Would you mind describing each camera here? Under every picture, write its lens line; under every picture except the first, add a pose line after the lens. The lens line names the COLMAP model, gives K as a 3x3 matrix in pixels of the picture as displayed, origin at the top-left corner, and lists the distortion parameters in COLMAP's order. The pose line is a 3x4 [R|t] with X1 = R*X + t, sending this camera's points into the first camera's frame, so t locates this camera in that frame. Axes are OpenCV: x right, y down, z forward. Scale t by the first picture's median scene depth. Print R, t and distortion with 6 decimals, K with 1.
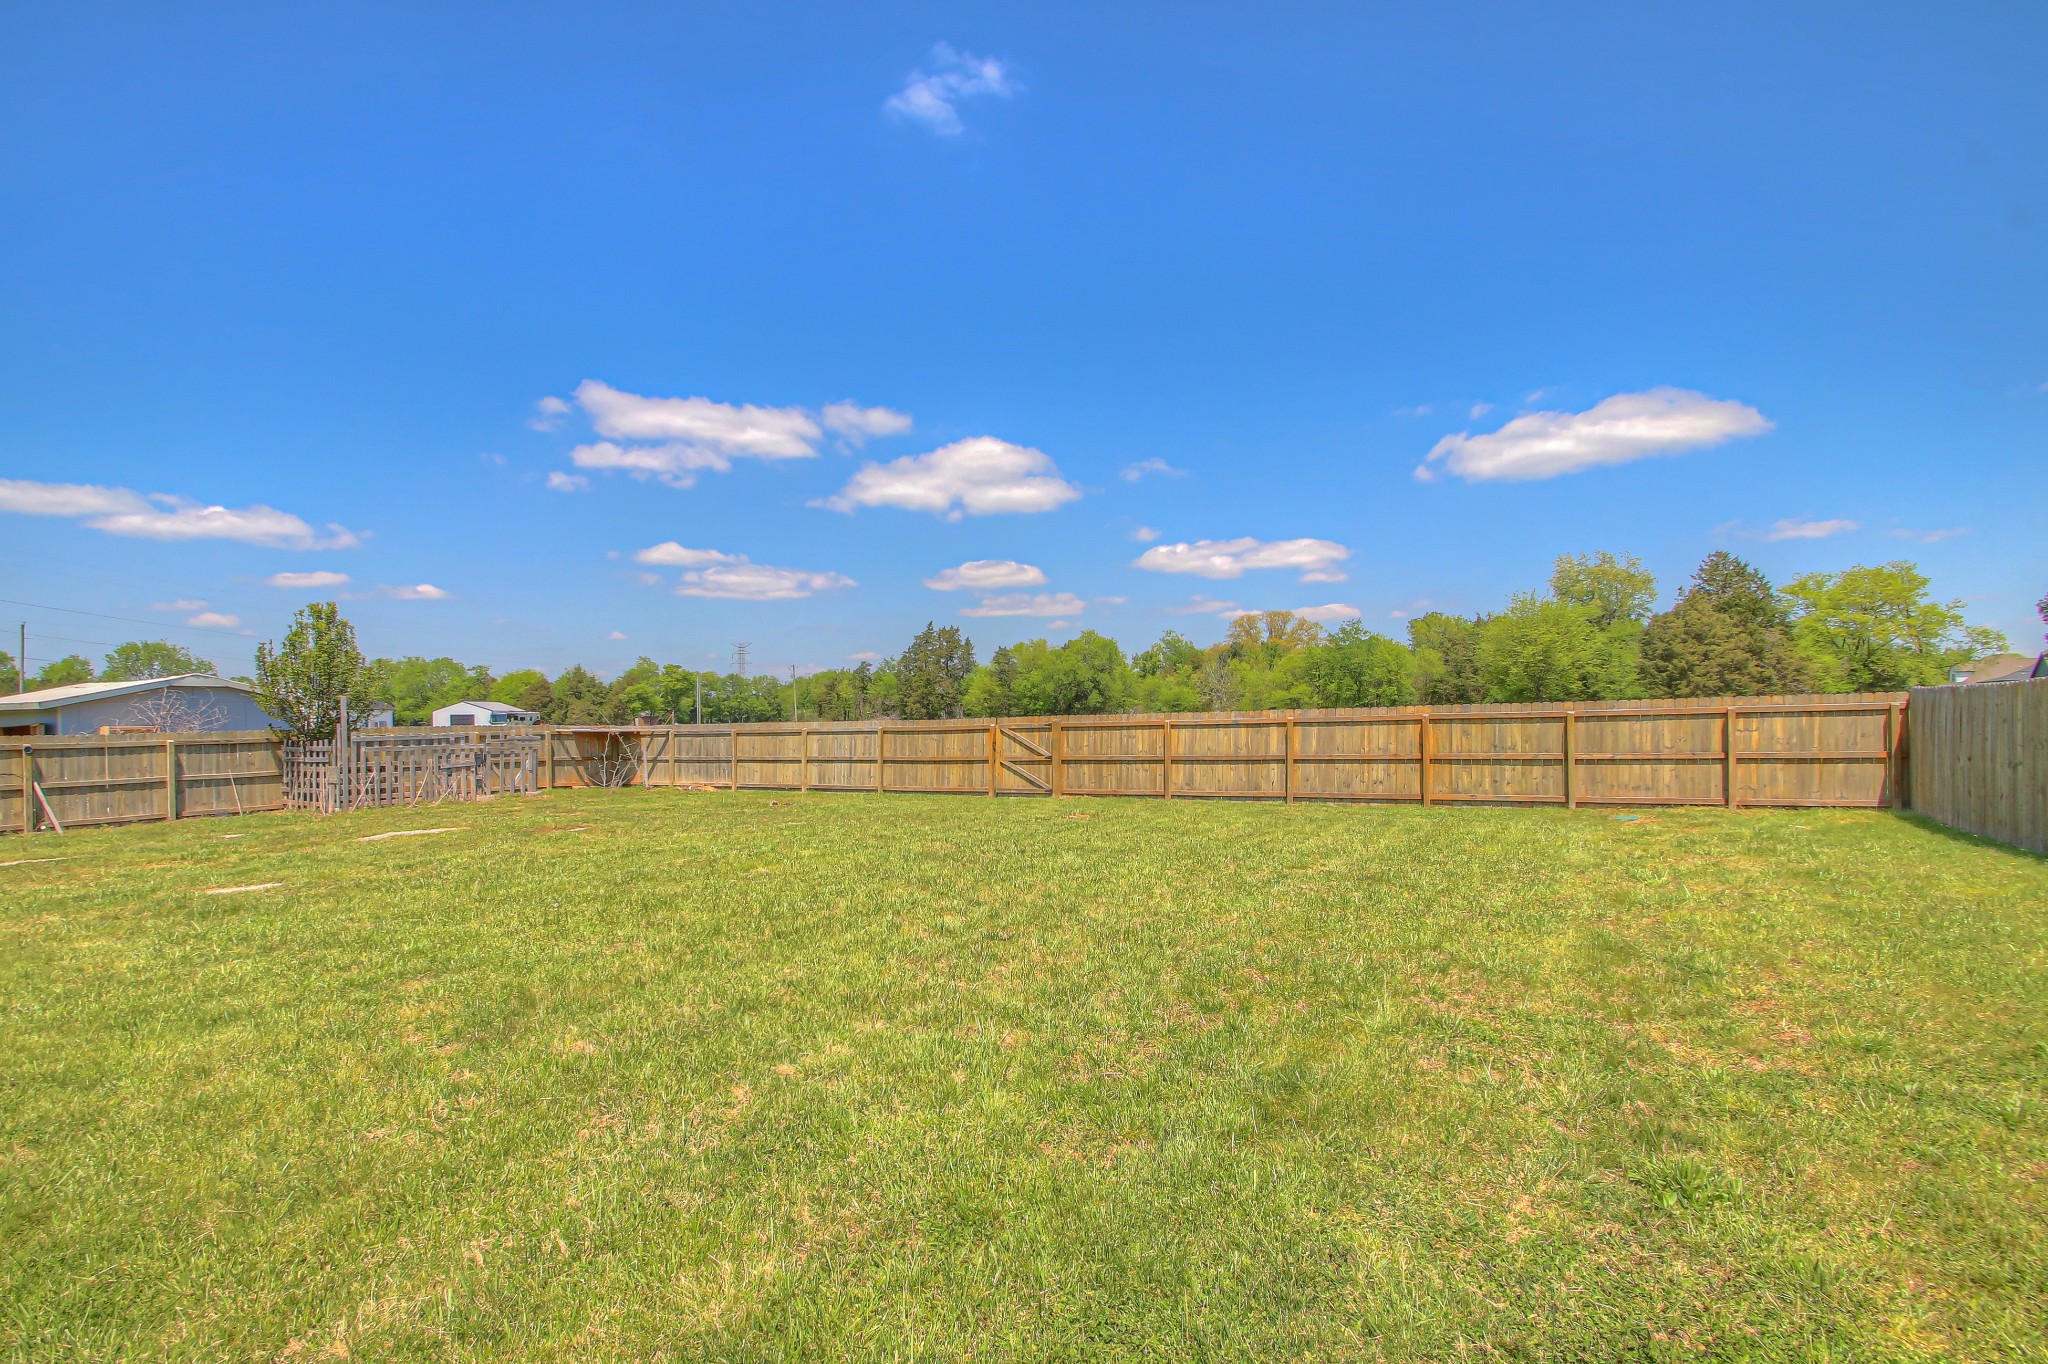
lens RADIAL K [[975.8, 0, 991.9], [0, 975.8, 705.9], [0, 0, 1]] dist [0.000266, -0.008053]
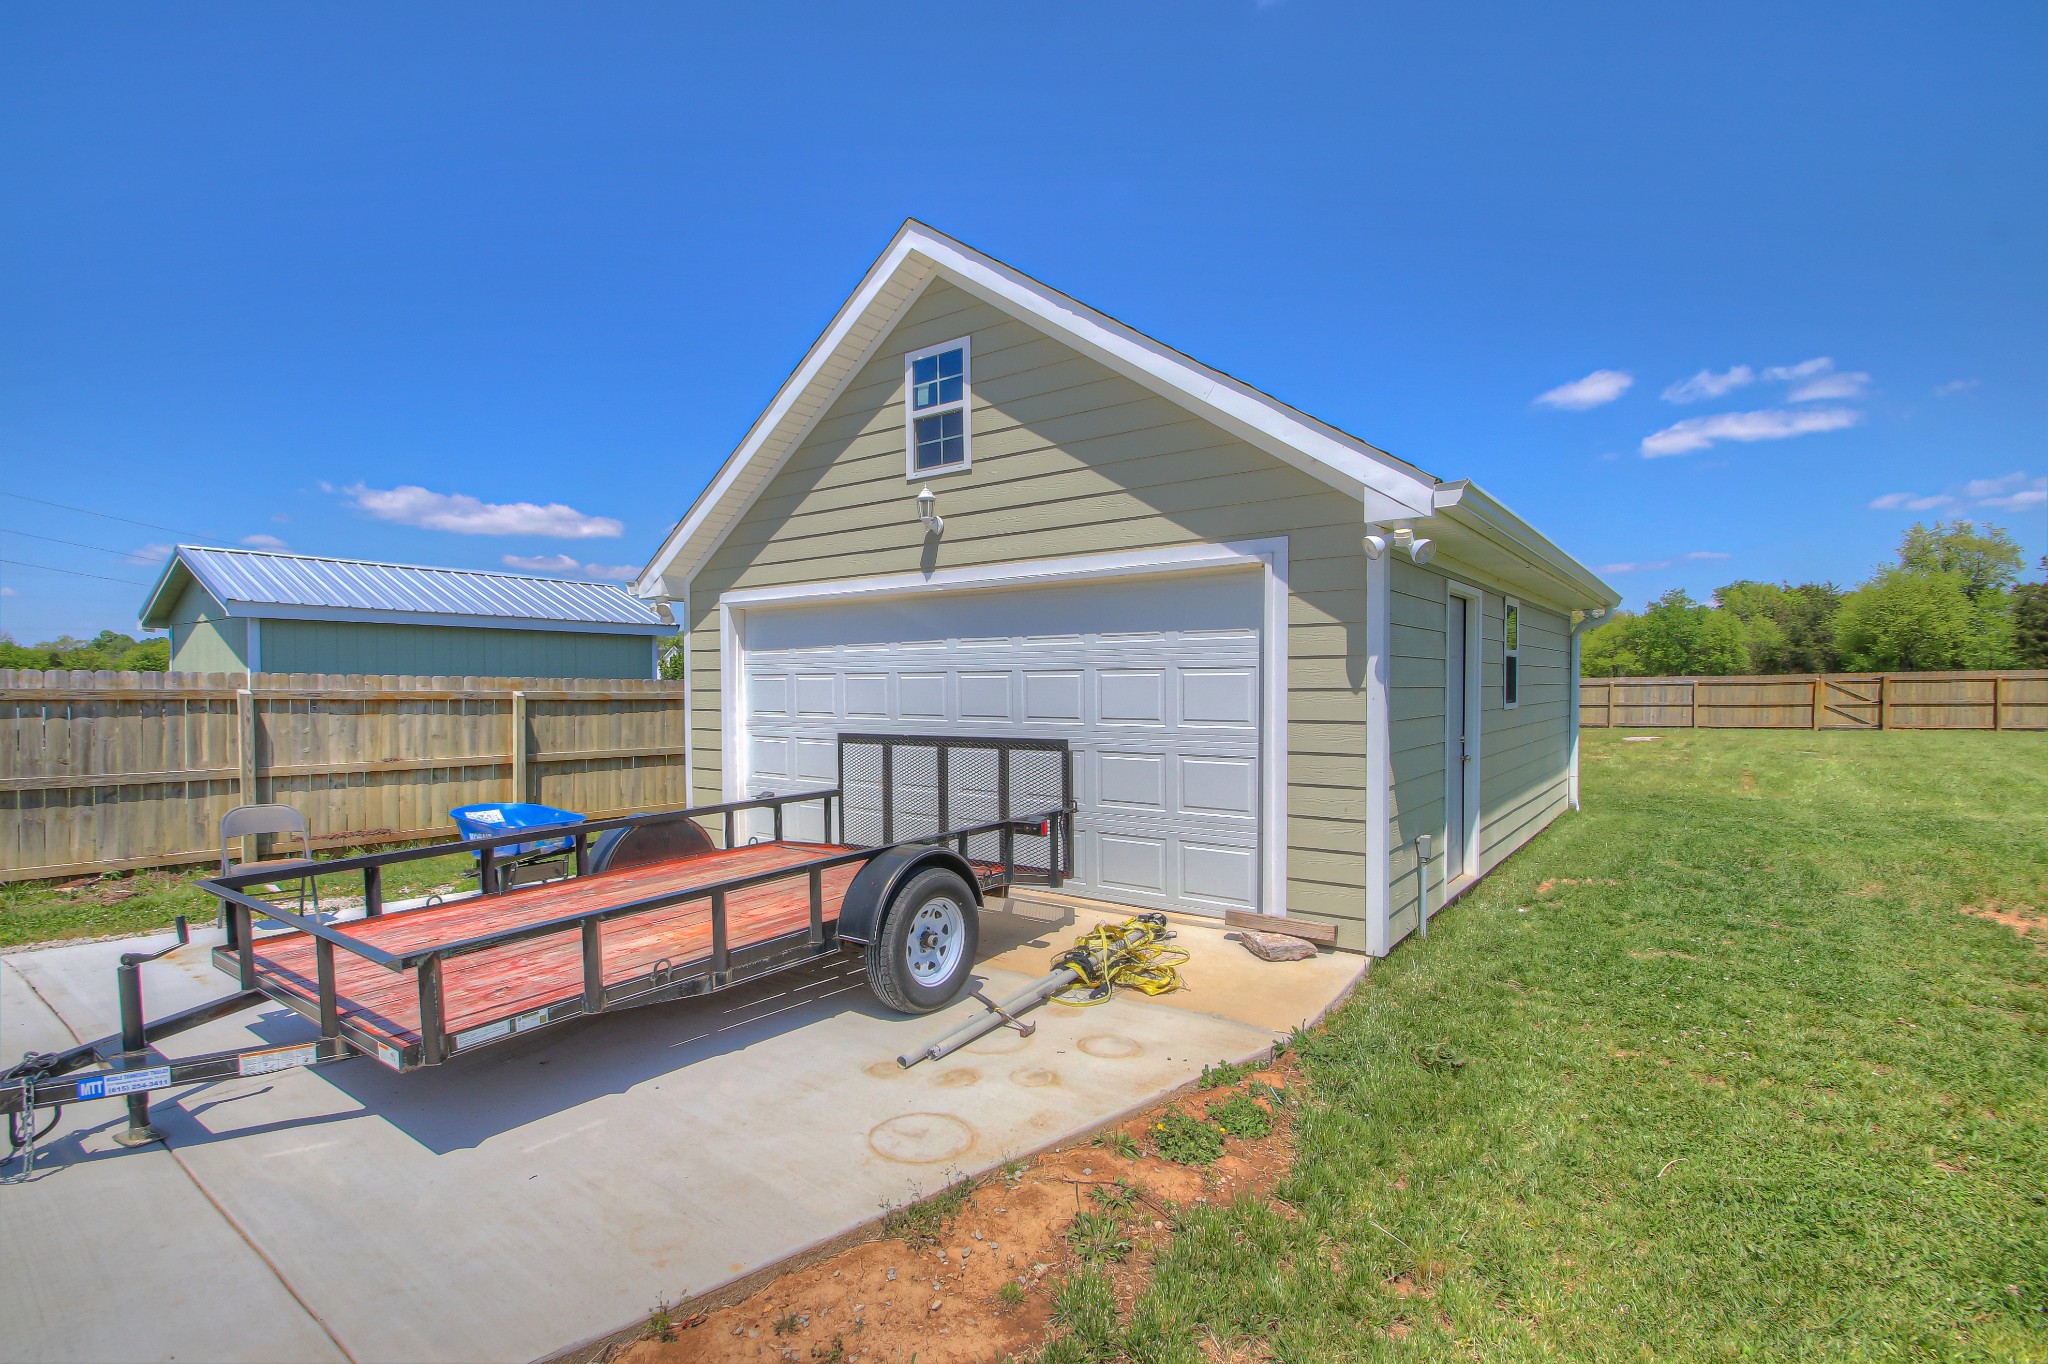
lens RADIAL K [[975.8, 0, 1022.6], [0, 975.8, 702.3], [0, 0, 1]] dist [0.000266, -0.008053]
pose [[0.993279, 0.008414, -0.115438, -0.172038], [-0.004938, 0.999527, 0.030368, 0.002848], [0.115639, -0.029594, 0.992850, -0.090031]]
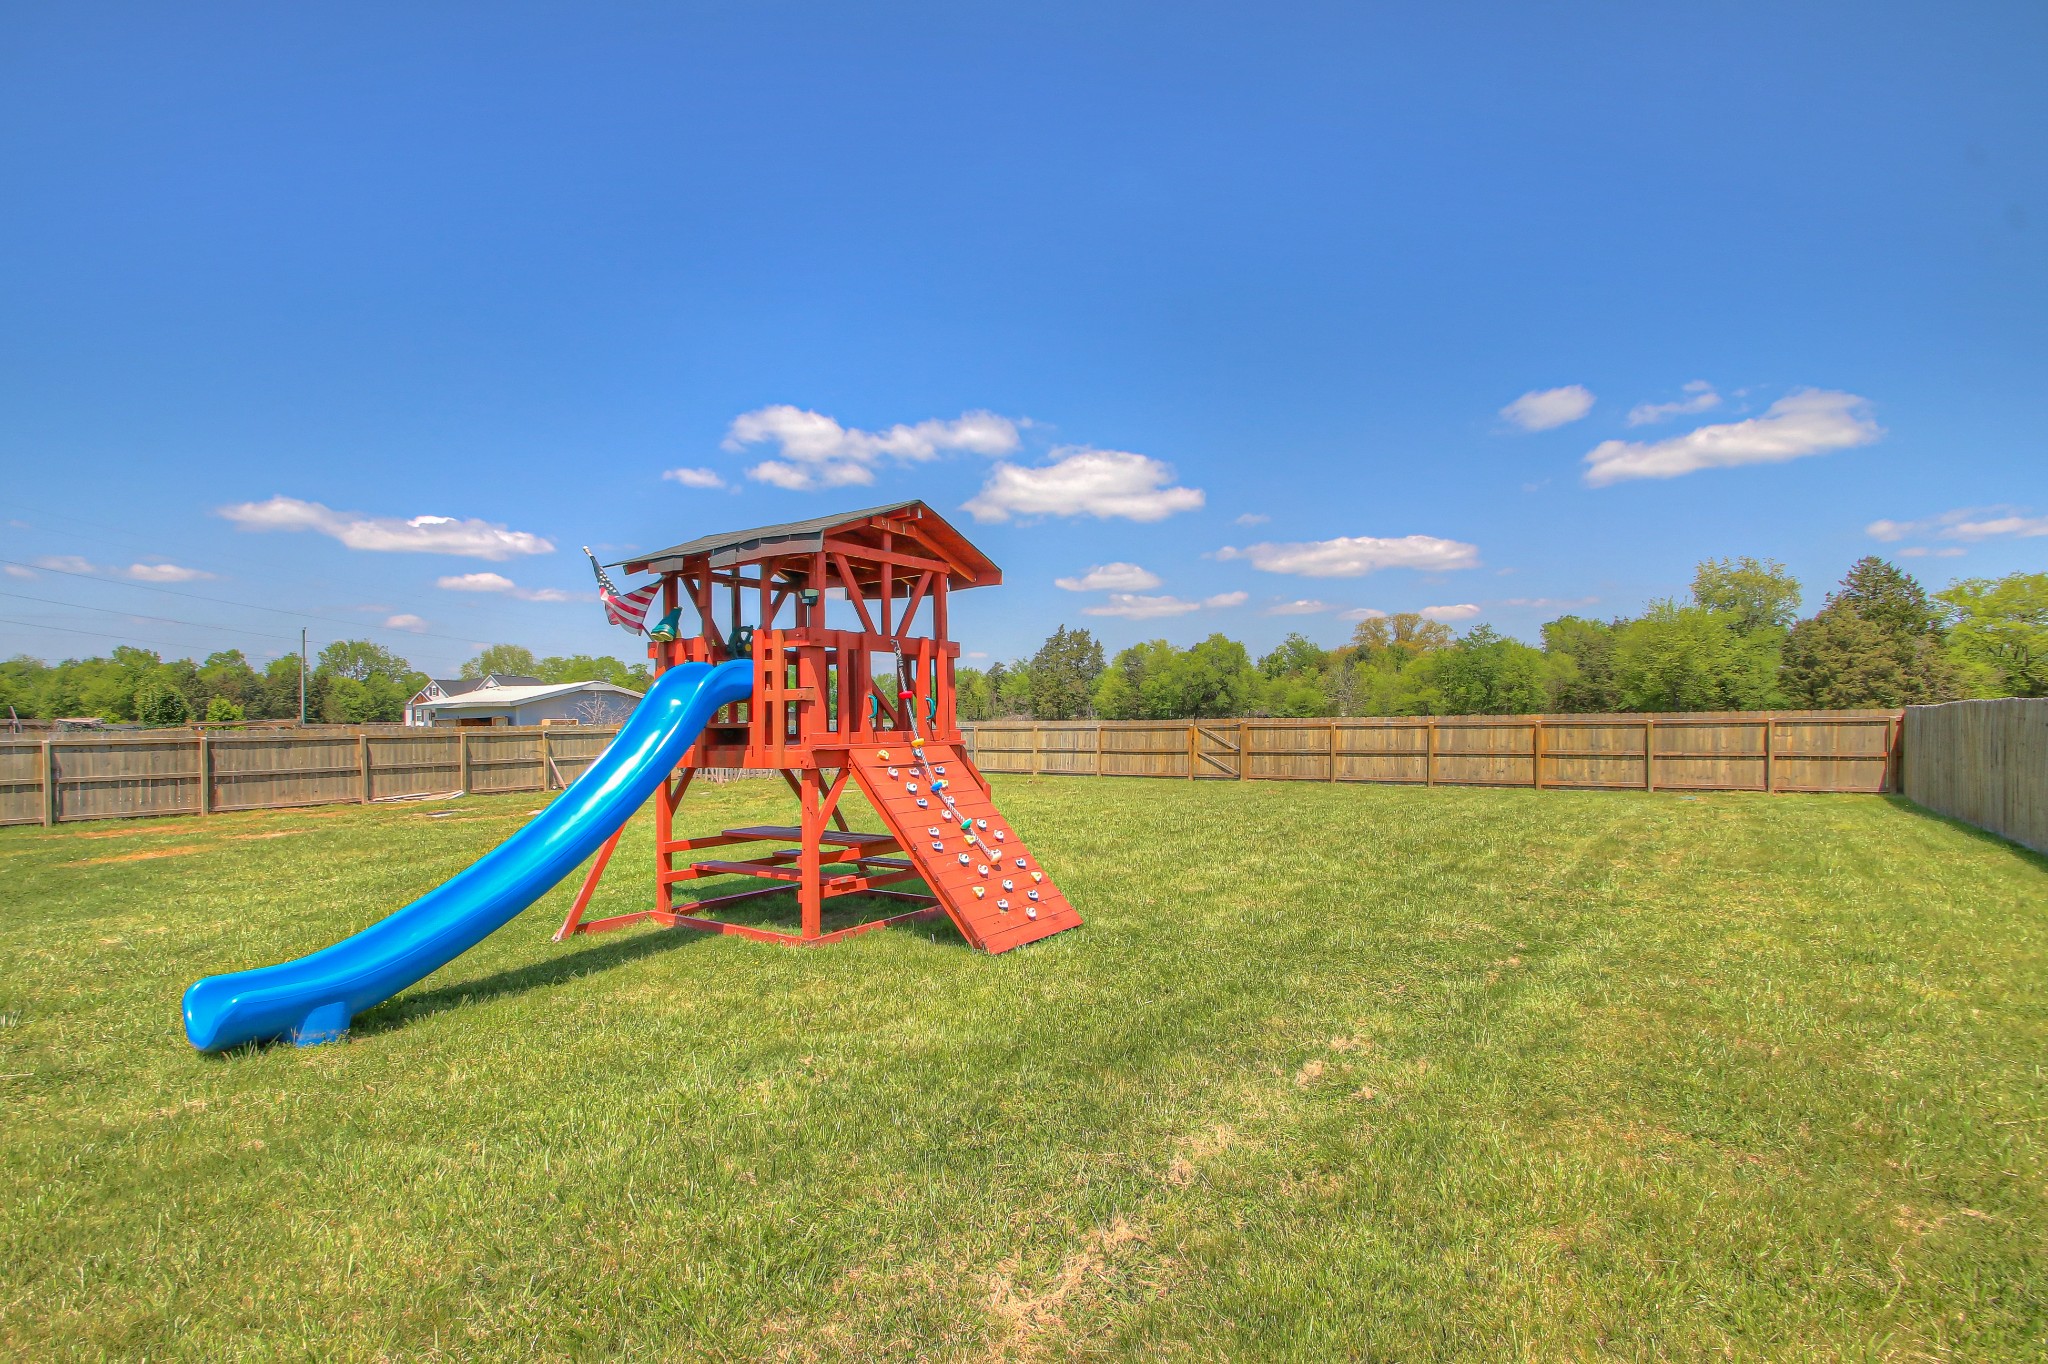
lens RADIAL K [[975.8, 0, 995.4], [0, 975.8, 701.6], [0, 0, 1]] dist [0.000266, -0.008053]
pose [[0.993991, 0.008458, -0.109139, -0.021084], [-0.008728, 0.999960, -0.002000, -0.001212], [0.109117, 0.002941, 0.994025, -0.058121]]
